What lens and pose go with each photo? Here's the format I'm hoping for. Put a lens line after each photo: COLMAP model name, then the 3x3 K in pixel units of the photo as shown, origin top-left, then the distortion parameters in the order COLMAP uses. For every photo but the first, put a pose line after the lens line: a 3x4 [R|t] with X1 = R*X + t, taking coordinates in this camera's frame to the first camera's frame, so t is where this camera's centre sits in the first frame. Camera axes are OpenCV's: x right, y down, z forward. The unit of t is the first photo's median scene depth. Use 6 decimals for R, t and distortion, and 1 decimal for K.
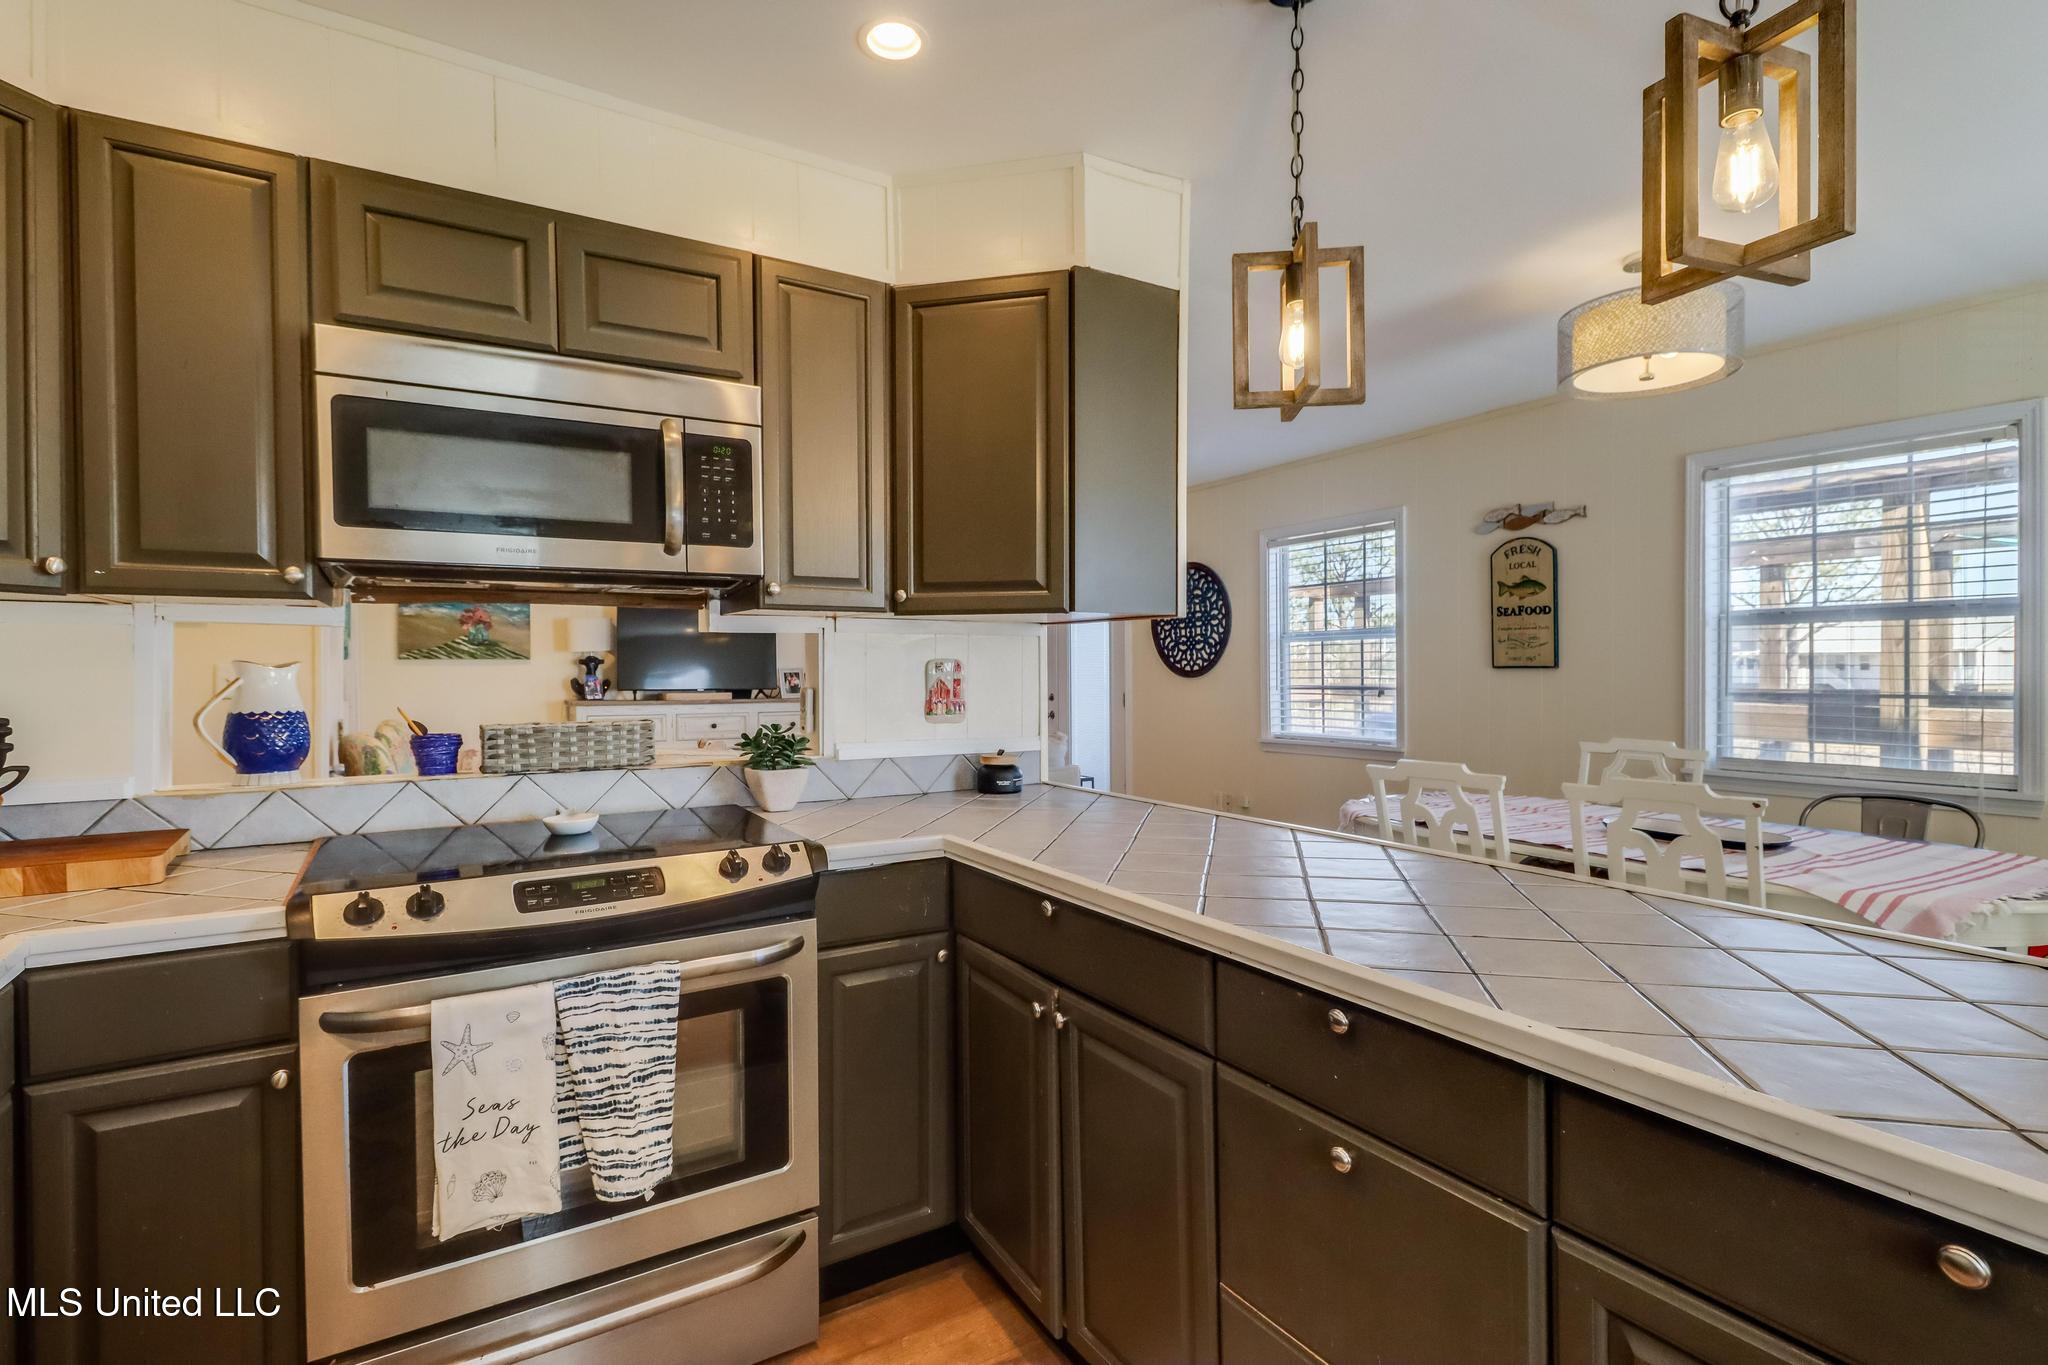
lens RADIAL K [[974.2, 0, 1035.4], [0, 974.2, 684.1], [0, 0, 1]] dist [-0.005340, -0.001185]
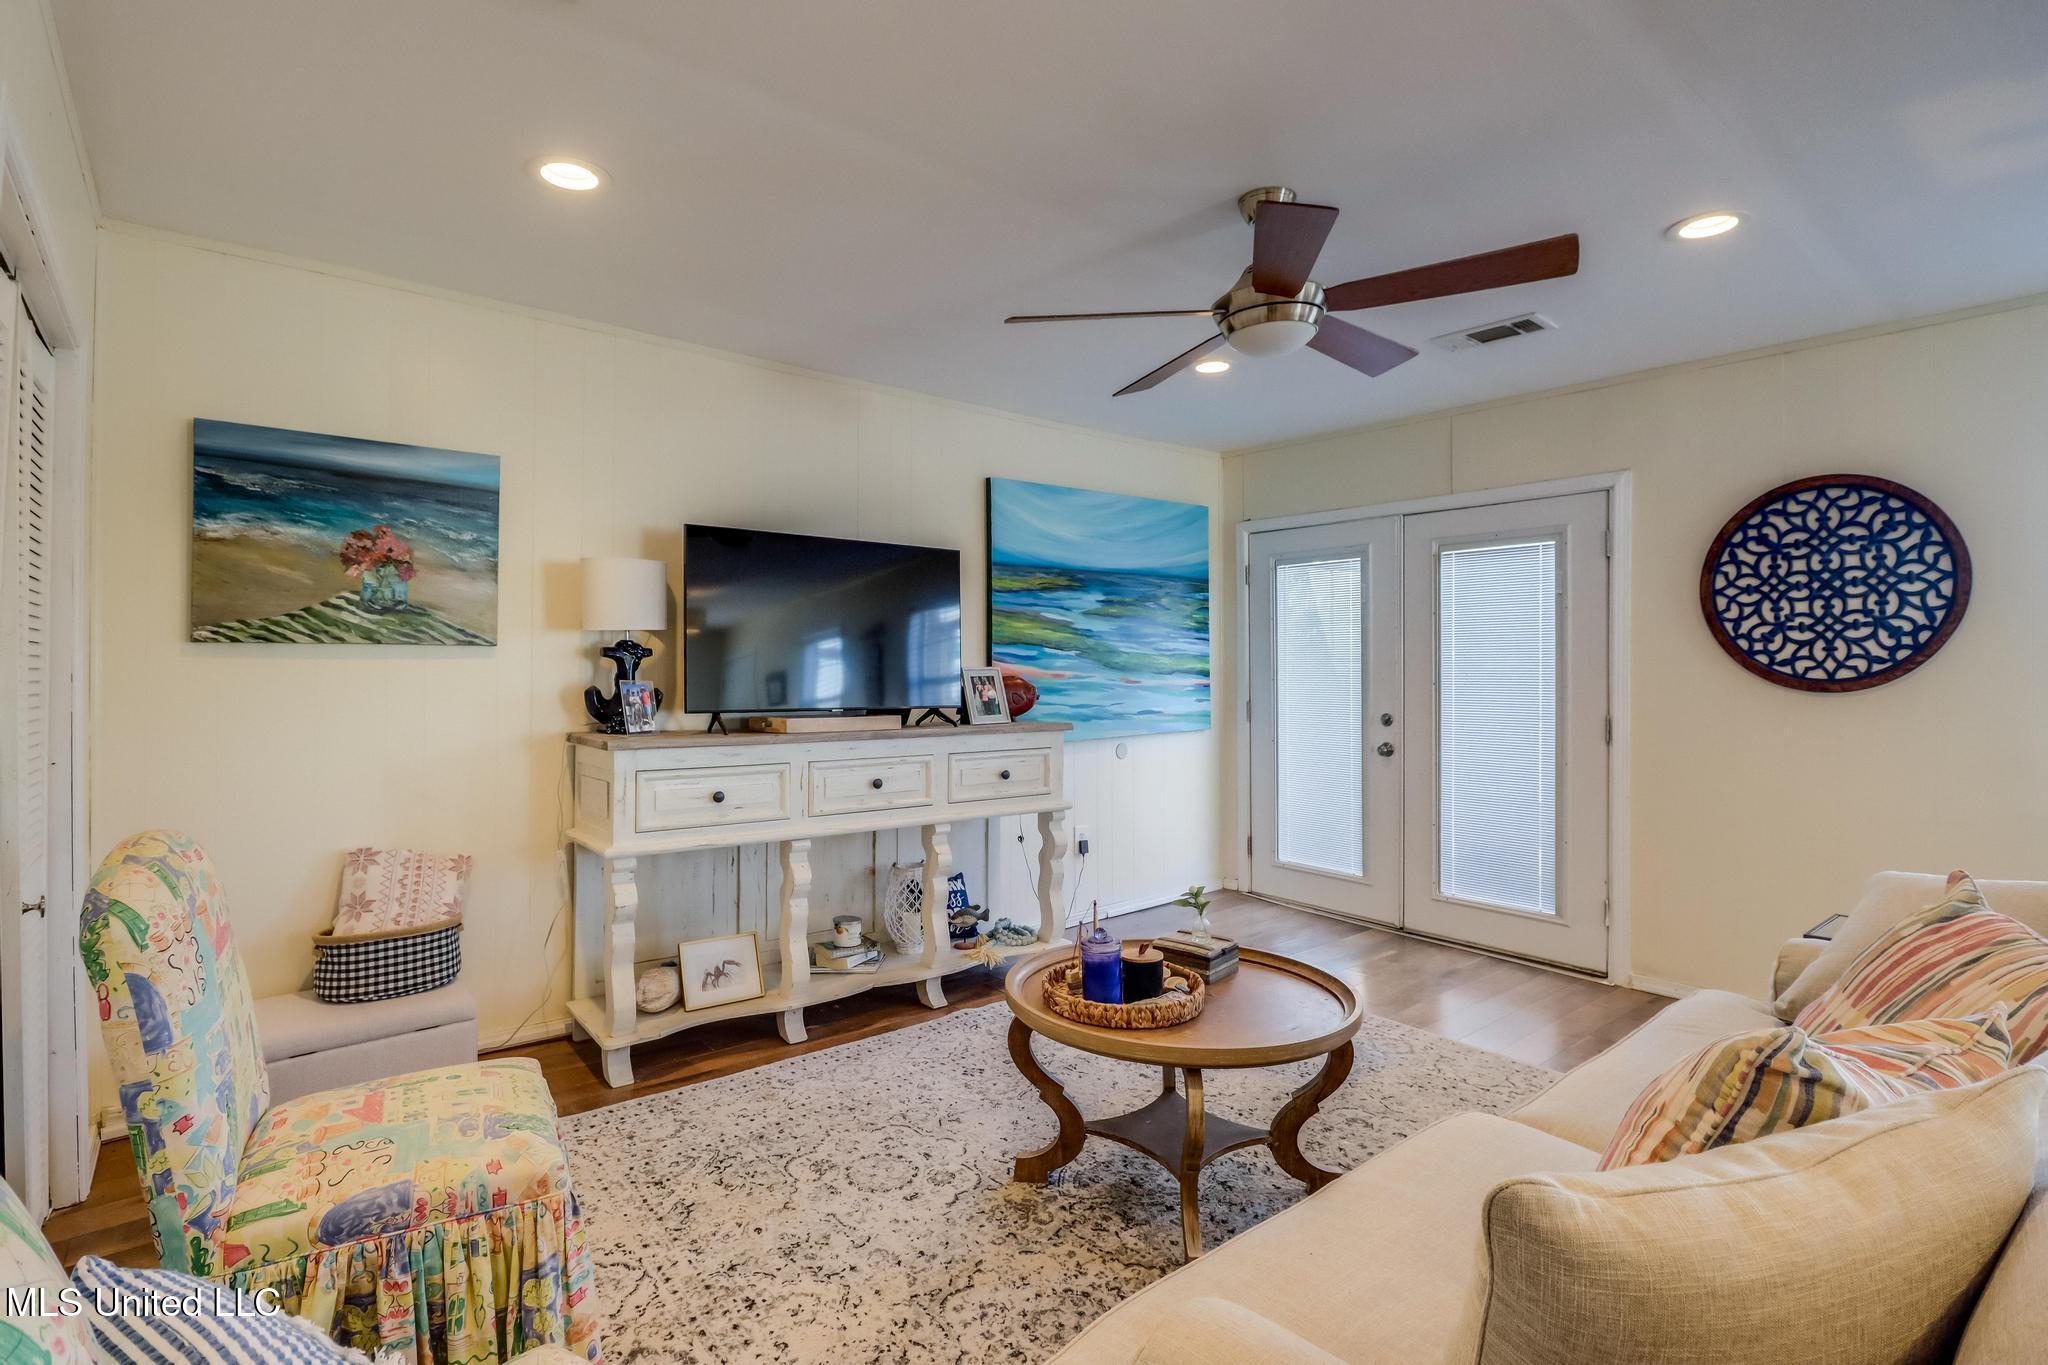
lens RADIAL K [[974.2, 0, 1008.3], [0, 974.2, 667.7], [0, 0, 1]] dist [-0.005340, -0.001185]
pose [[0.992899, 0.007567, 0.118716, -0.338707], [-0.005821, 0.999870, -0.015045, -0.009655], [-0.118815, 0.014247, 0.992814, 0.519462]]
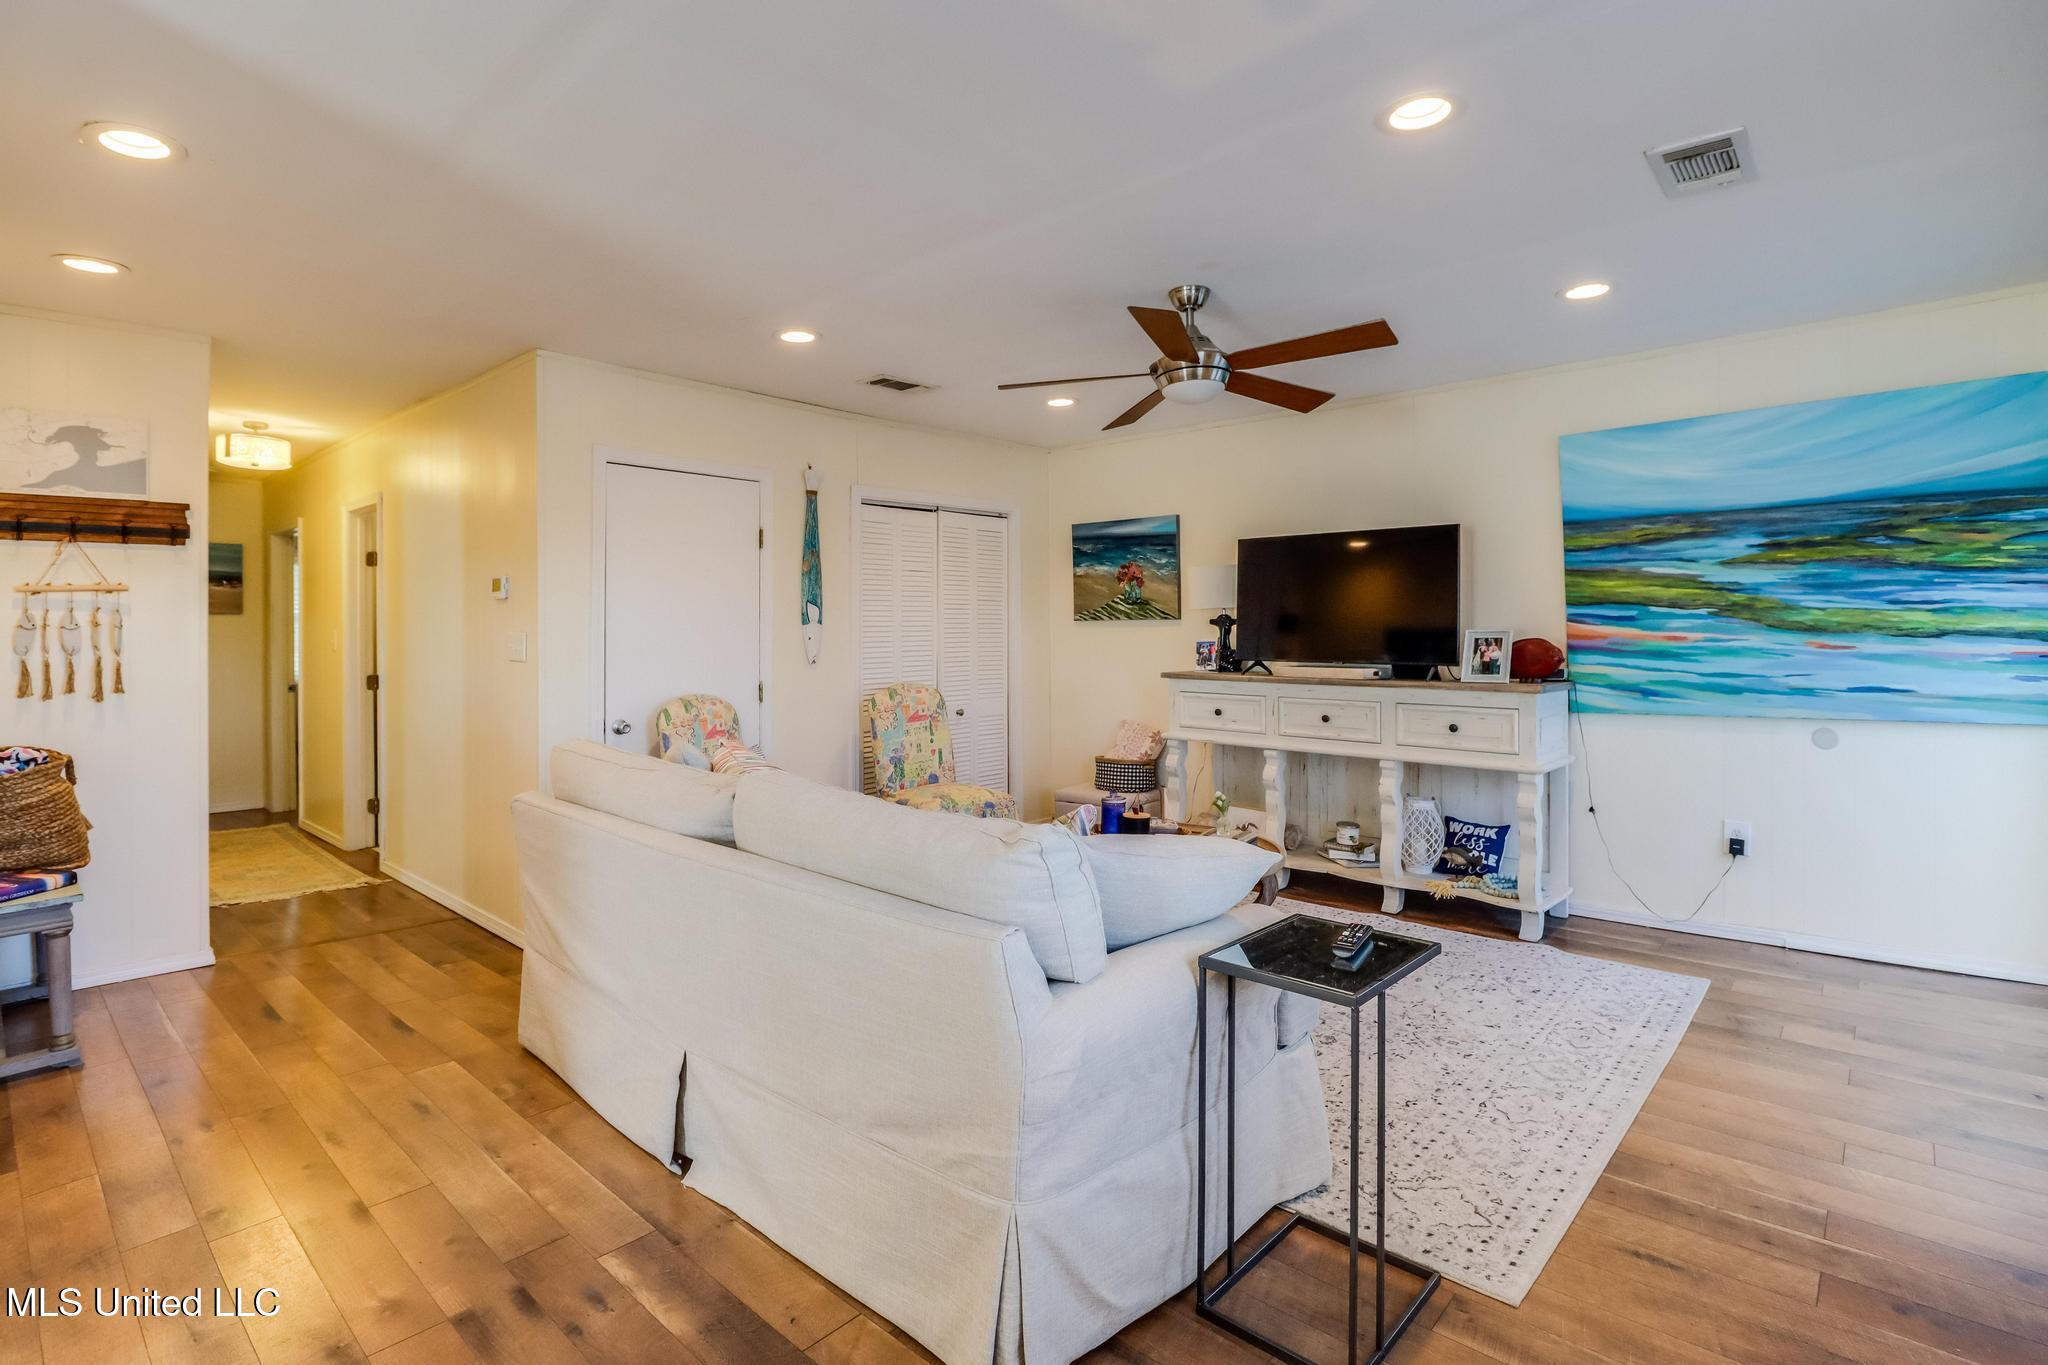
lens RADIAL K [[963.7, 0, 997.3], [0, 963.7, 622.4], [0, 0, 1]] dist [0.001352, -0.003627]
pose [[0.264528, -0.004105, -0.964369, 0.250791], [-0.010940, 0.999914, -0.007258, -0.015474], [0.964316, 0.012470, 0.264460, 0.642702]]
